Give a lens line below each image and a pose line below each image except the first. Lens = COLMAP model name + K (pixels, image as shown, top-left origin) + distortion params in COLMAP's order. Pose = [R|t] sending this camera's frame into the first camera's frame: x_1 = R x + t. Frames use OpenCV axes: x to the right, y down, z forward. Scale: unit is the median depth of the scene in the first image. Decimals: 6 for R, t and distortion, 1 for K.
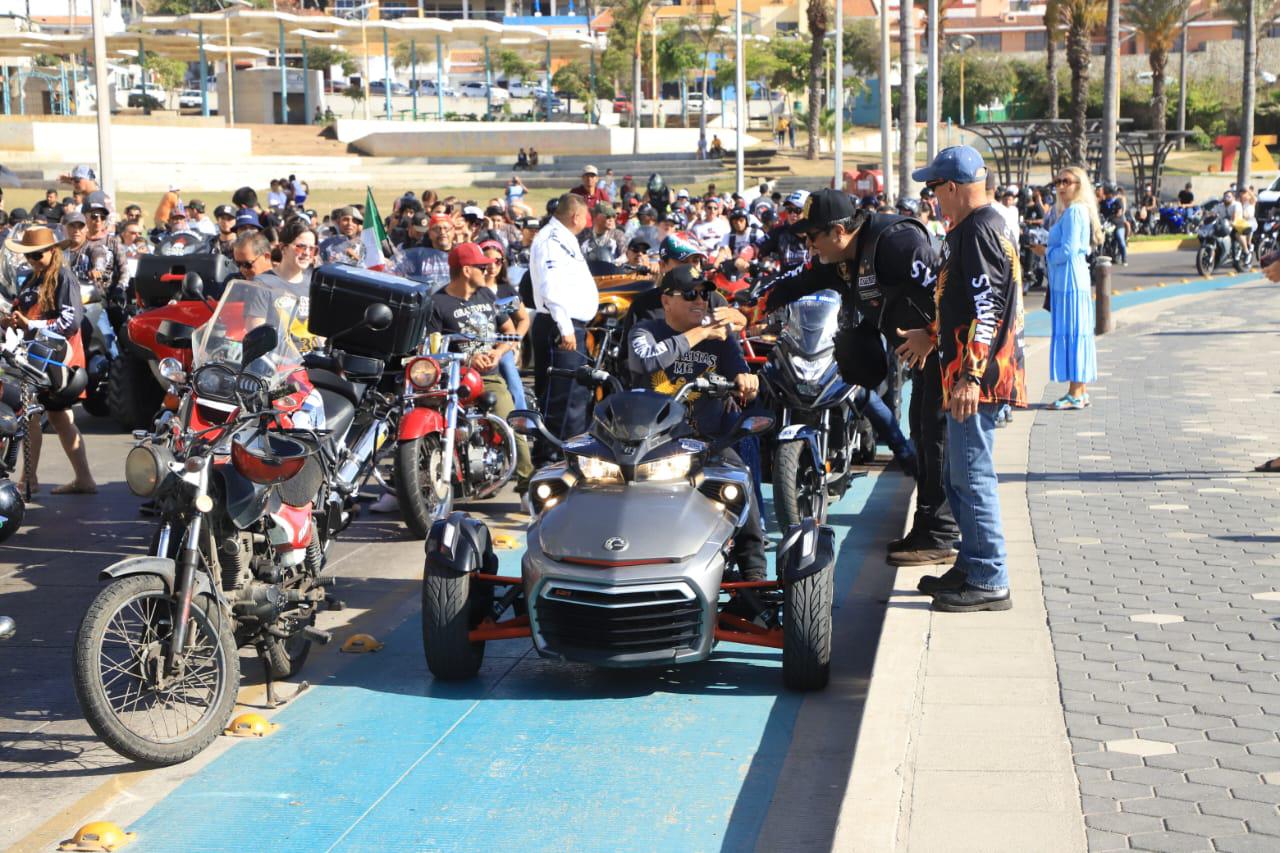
lens RADIAL K [[2332.3, 0, 653.8], [0, 2332.3, 426.5], [0, 0, 1]] dist [0.396863, 0.000000]
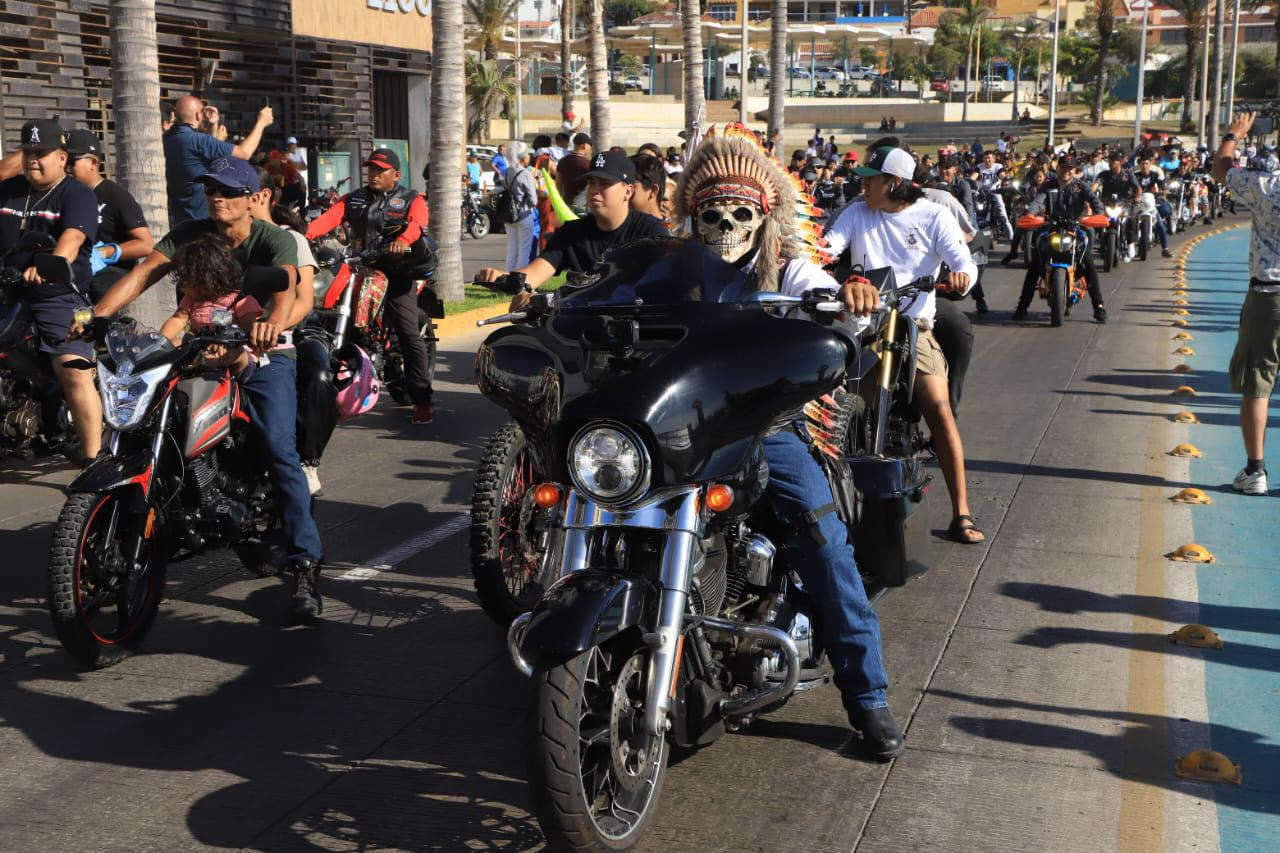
lens RADIAL K [[1811.3, 0, 645.5], [0, 1811.3, 424.7], [0, 0, 1]] dist [0.230306, 0.000000]
pose [[0.989814, 0.039253, -0.136852, -0.032763], [-0.032262, 0.998077, 0.052934, 0.012229], [0.138667, -0.047980, 0.989176, -0.113724]]
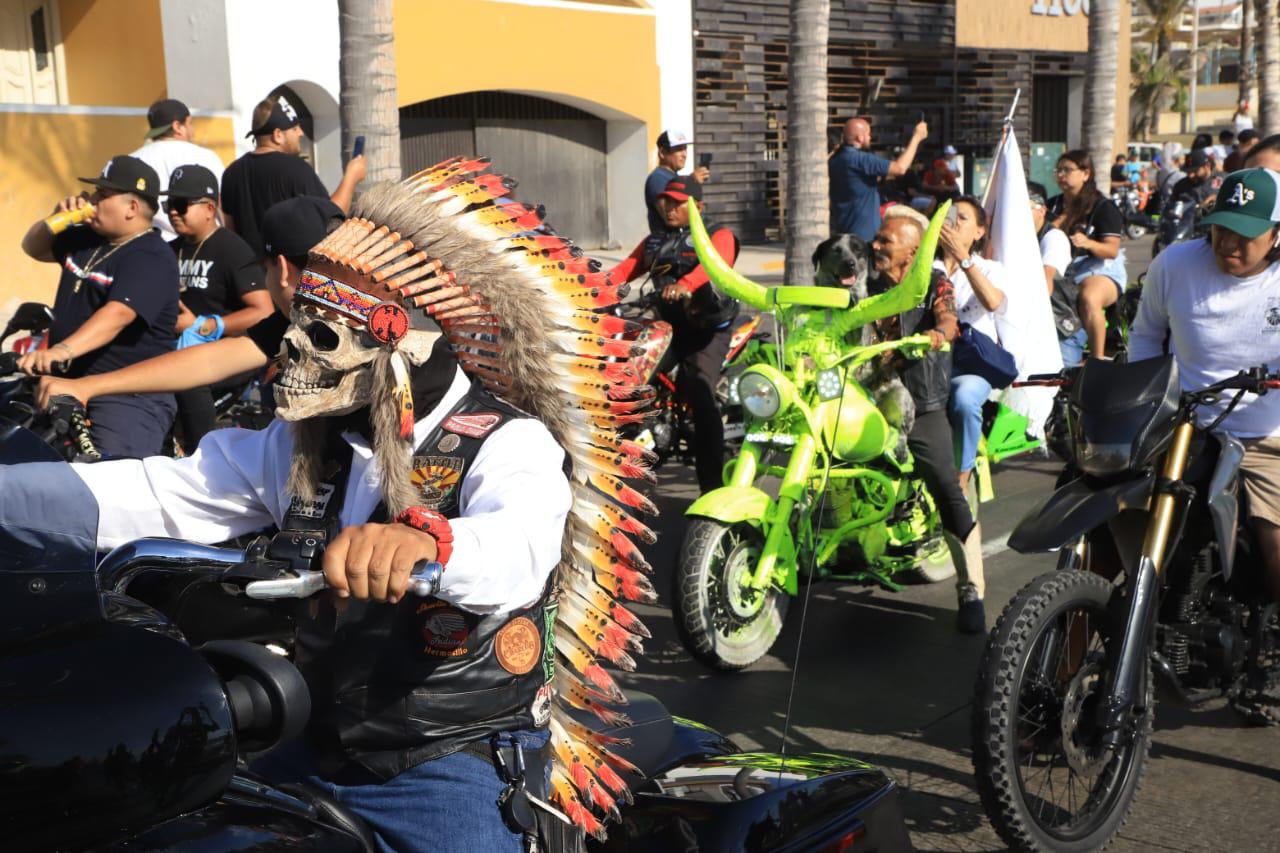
lens RADIAL K [[1797.6, 0, 643.7], [0, 1797.6, 426.6], [0, 0, 1]] dist [0.231387, 0.000000]
pose [[0.879375, 0.064126, -0.471791, -0.030527], [-0.037559, 0.997144, 0.065525, 0.012159], [0.474646, -0.039902, 0.879272, -0.118626]]
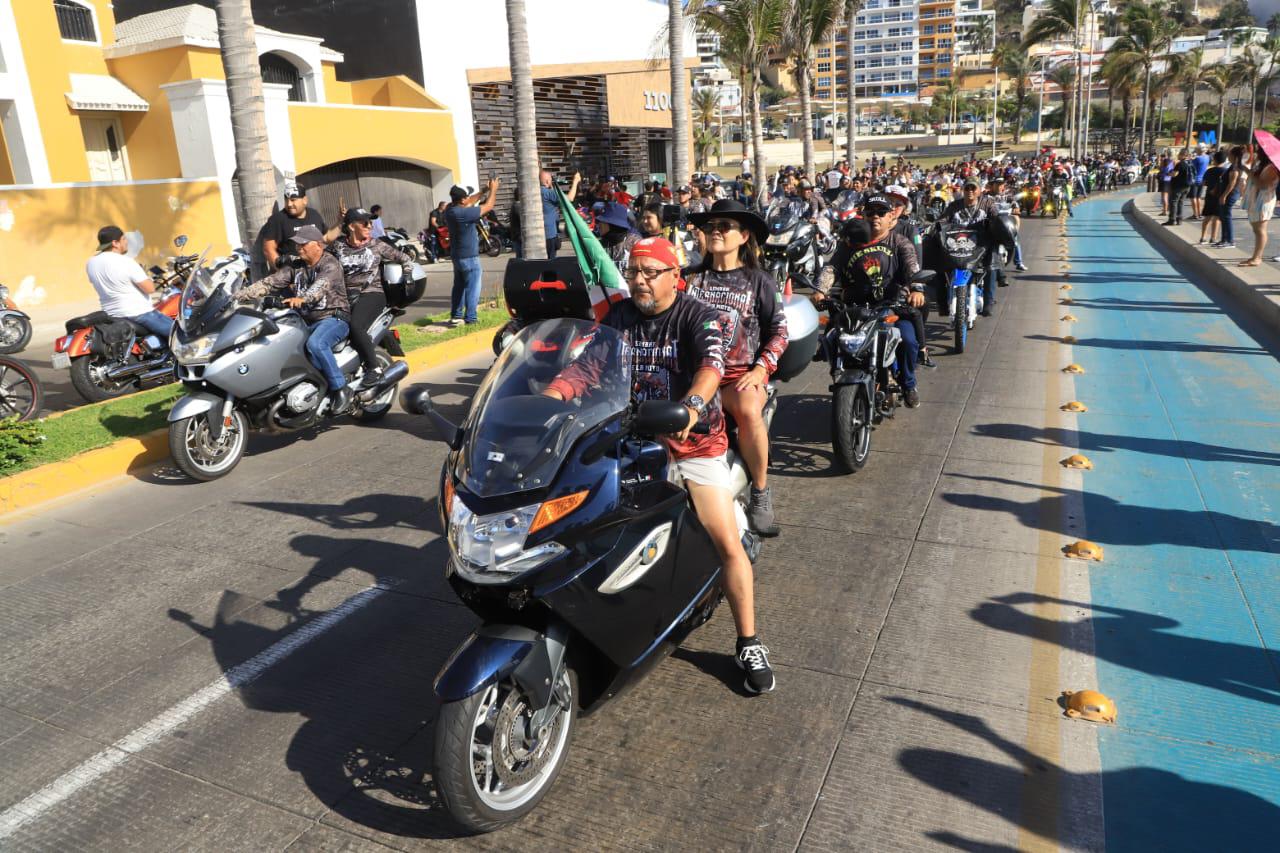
lens RADIAL K [[876.8, 0, 646.2], [0, 876.8, 420.5], [0, 0, 1]] dist [-0.068980, 0.038494]
pose [[0.956062, 0.041715, -0.290183, -0.032829], [0.013000, 0.982819, 0.184116, 0.010258], [0.292877, -0.179798, 0.939093, -0.109607]]
